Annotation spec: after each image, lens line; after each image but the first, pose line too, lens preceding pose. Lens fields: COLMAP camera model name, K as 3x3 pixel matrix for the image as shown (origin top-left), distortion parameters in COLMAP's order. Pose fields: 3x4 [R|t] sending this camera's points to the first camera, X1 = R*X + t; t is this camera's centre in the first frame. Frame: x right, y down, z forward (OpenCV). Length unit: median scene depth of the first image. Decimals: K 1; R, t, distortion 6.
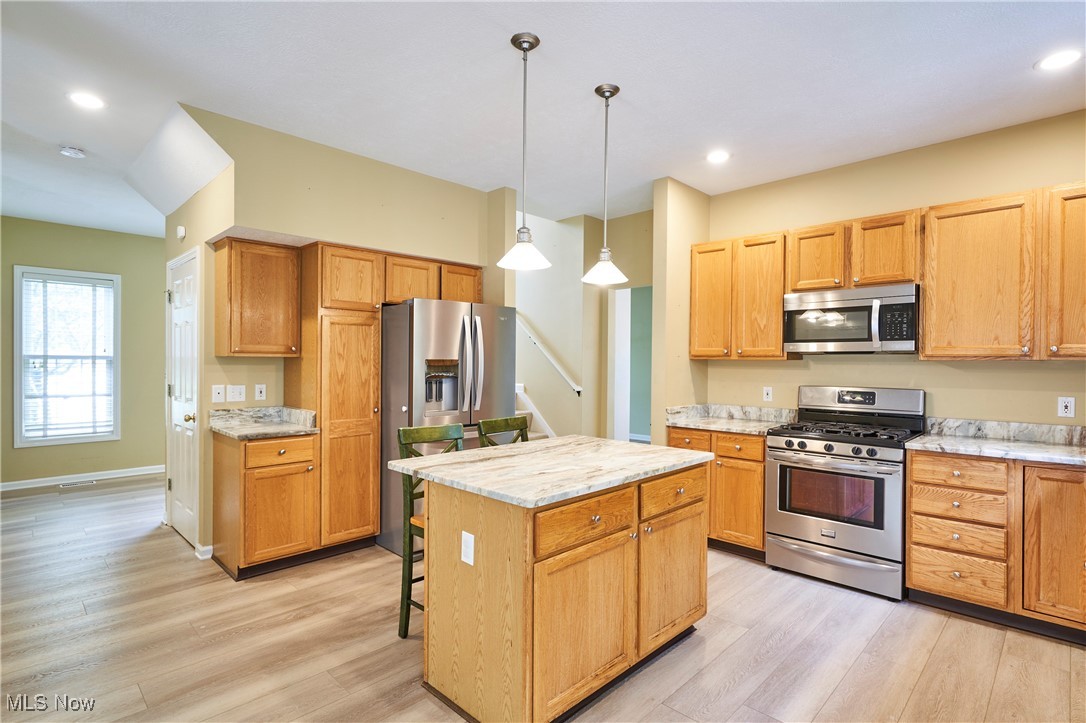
lens RADIAL K [[537.0, 0, 541.7], [0, 537.0, 363.0], [0, 0, 1]] dist [-0.002108, -0.000361]
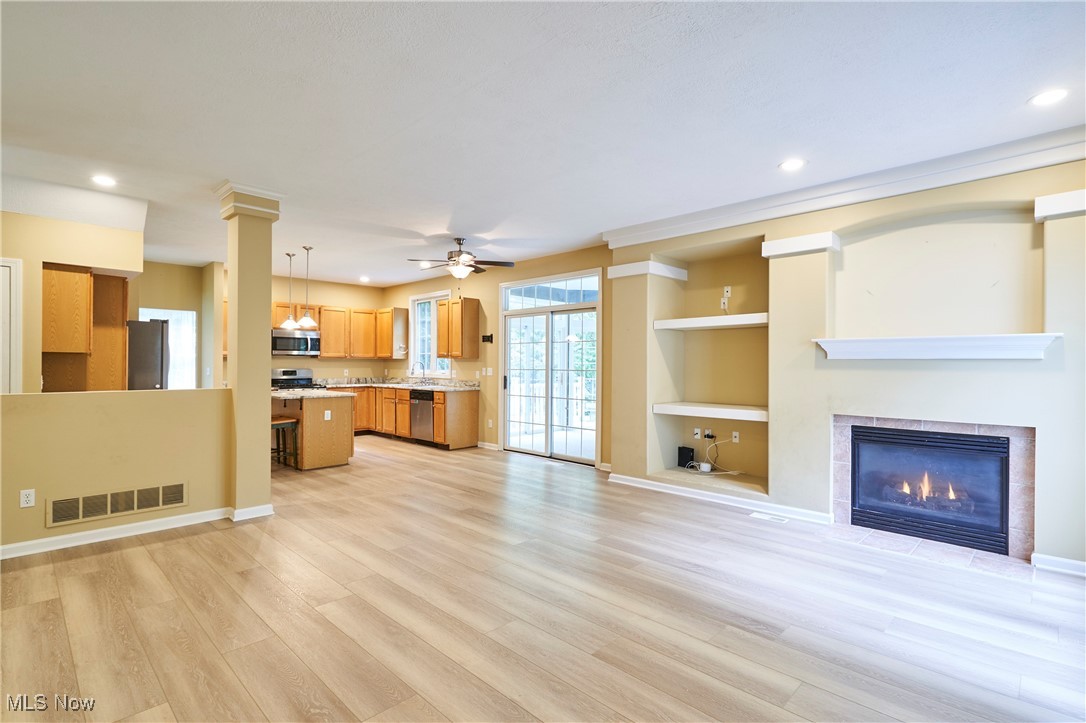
lens RADIAL K [[519.0, 0, 543.0], [0, 519.0, 364.6], [0, 0, 1]] dist [-0.000243, -0.000477]
pose [[-0.002594, -0.006856, 0.999973, -2.133800], [-0.000339, 0.999976, 0.006855, 0.009796], [-0.999997, -0.000321, -0.002596, -0.193750]]
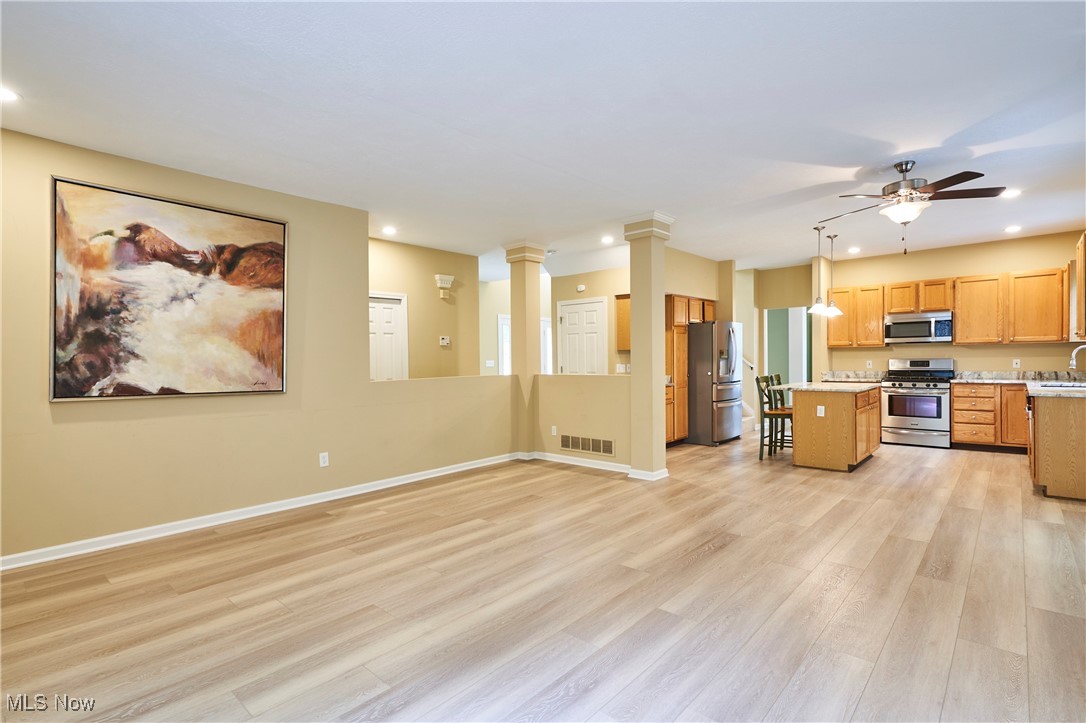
lens RADIAL K [[519.0, 0, 542.8], [0, 519.0, 363.6], [0, 0, 1]] dist [-0.000243, -0.000477]
pose [[0.999009, -0.020995, 0.039245, -1.140063], [0.020740, 0.999761, 0.006900, 0.022623], [-0.039380, -0.006079, 0.999206, -1.145107]]
